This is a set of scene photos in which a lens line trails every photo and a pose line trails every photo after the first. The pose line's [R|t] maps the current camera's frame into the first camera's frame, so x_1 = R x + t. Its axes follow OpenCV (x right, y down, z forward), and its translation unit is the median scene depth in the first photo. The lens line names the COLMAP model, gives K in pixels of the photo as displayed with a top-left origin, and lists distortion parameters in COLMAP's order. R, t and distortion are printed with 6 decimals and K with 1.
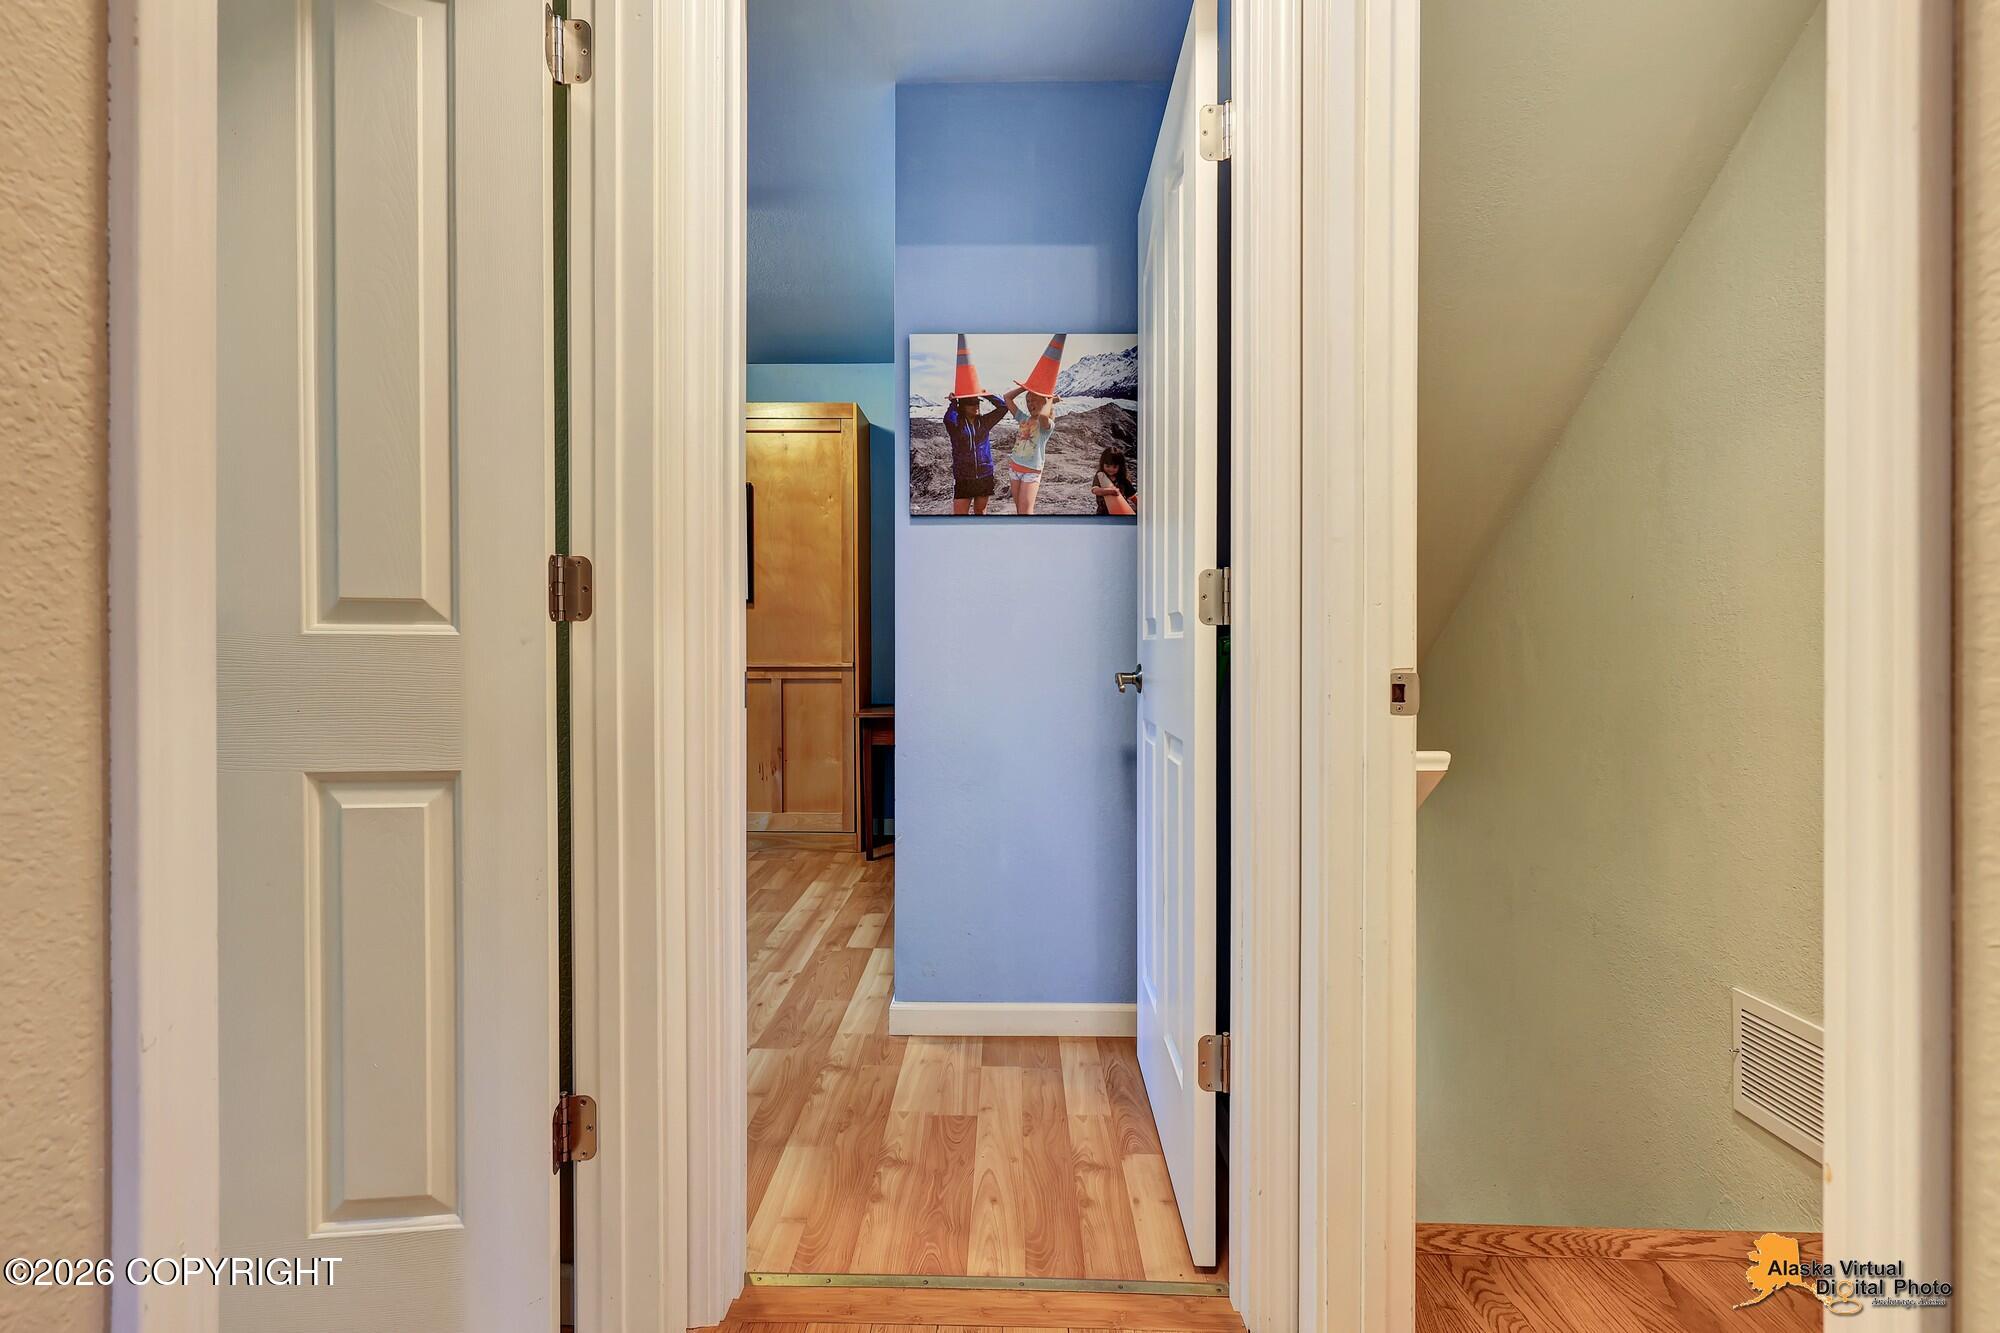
lens RADIAL K [[929.7, 0, 997.9], [0, 929.7, 656.9], [0, 0, 1]] dist [0.008292, 0.001704]
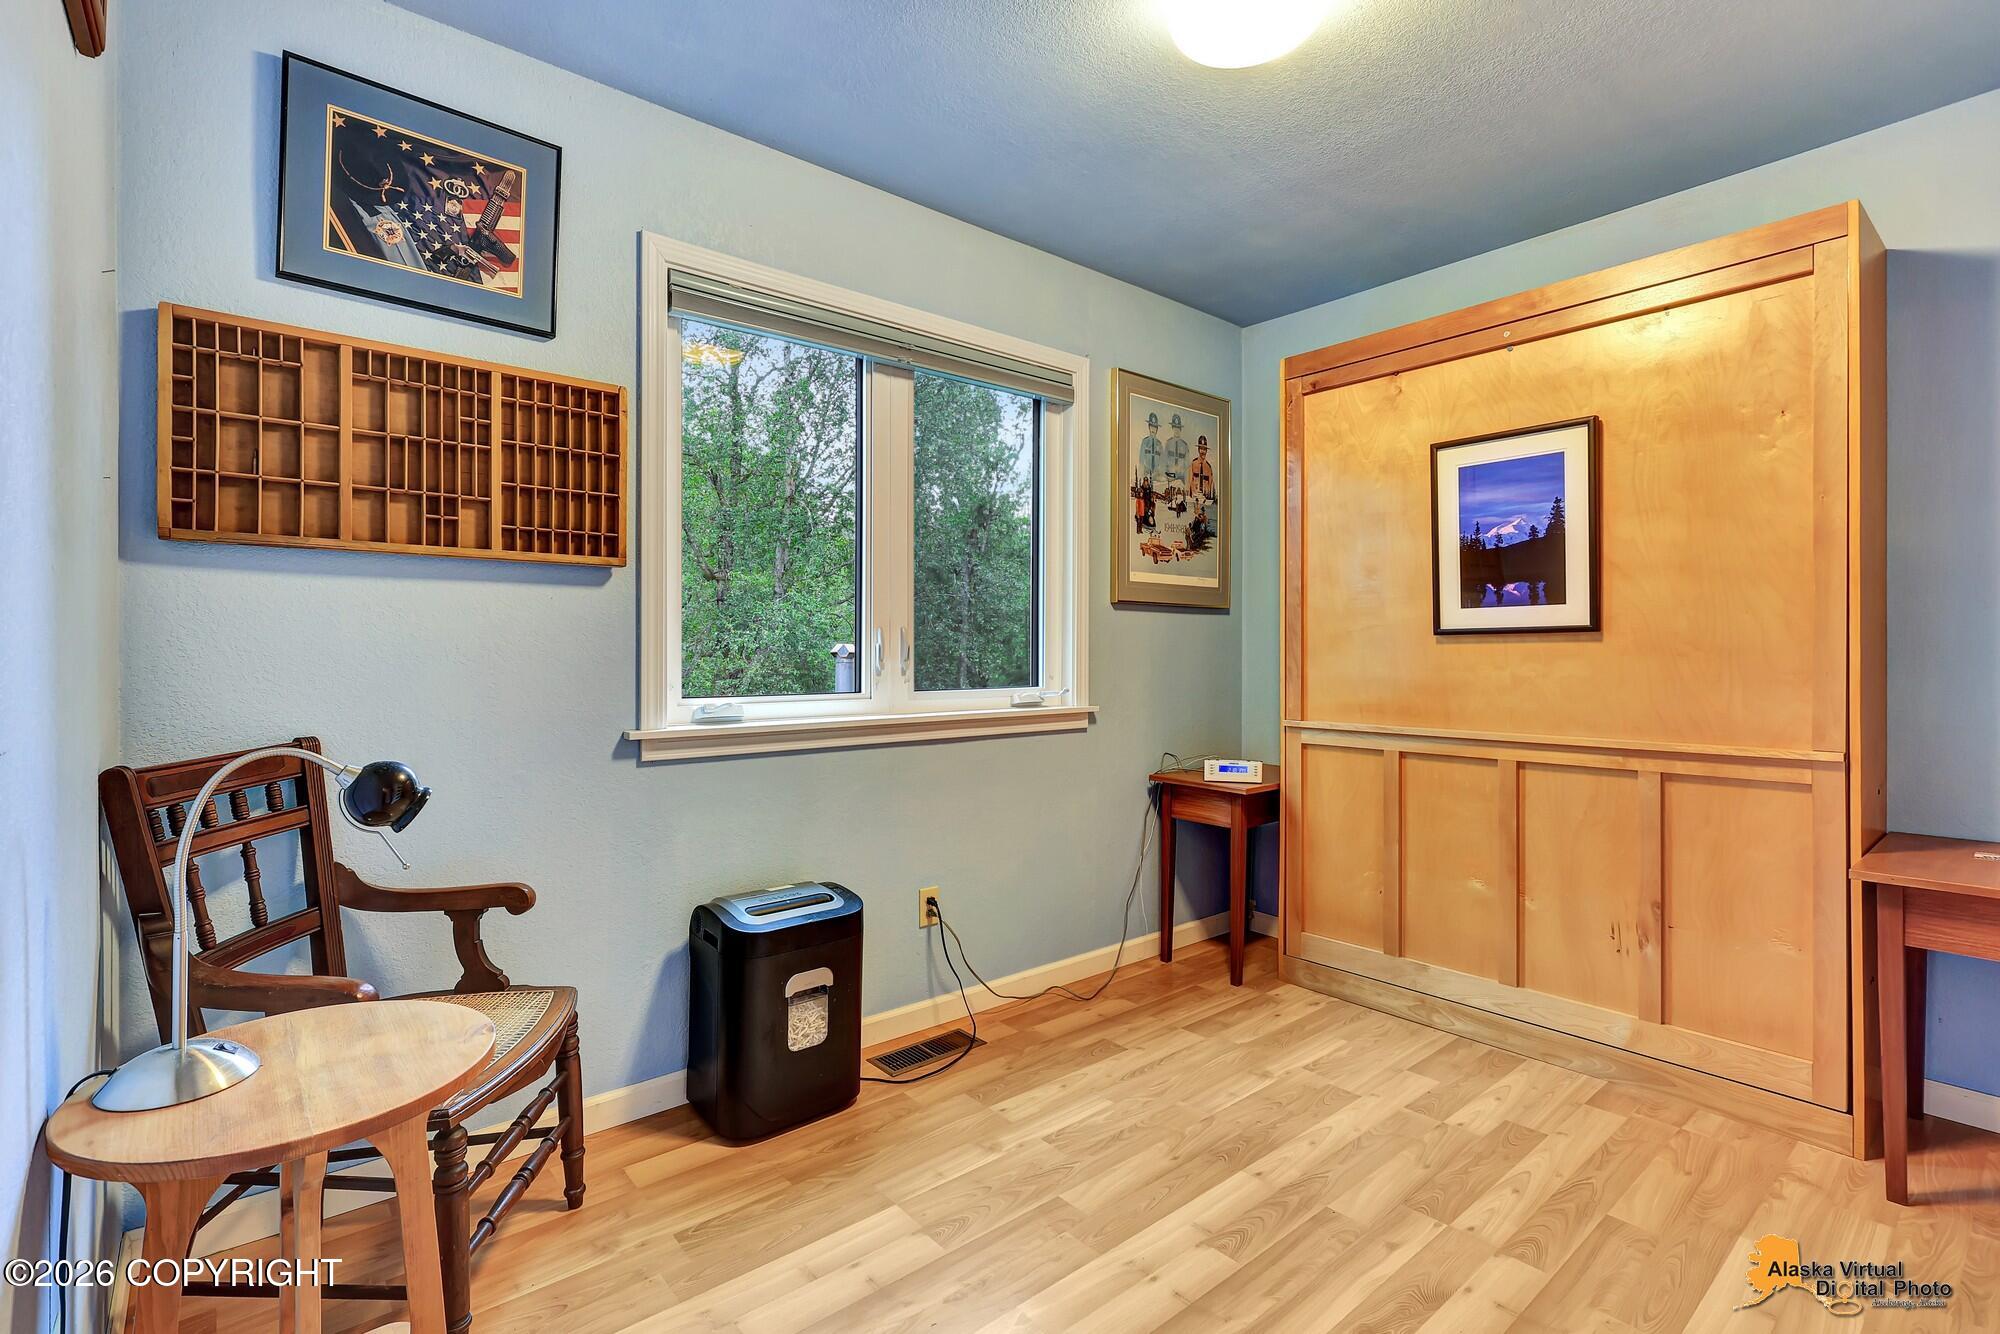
lens RADIAL K [[929.7, 0, 994.9], [0, 929.7, 660.3], [0, 0, 1]] dist [0.008292, 0.001704]
pose [[0.657359, 0.003233, -0.753571, -0.080929], [-0.010357, 0.999935, -0.004745, -0.034134], [0.753507, 0.010924, 0.657349, 0.363178]]
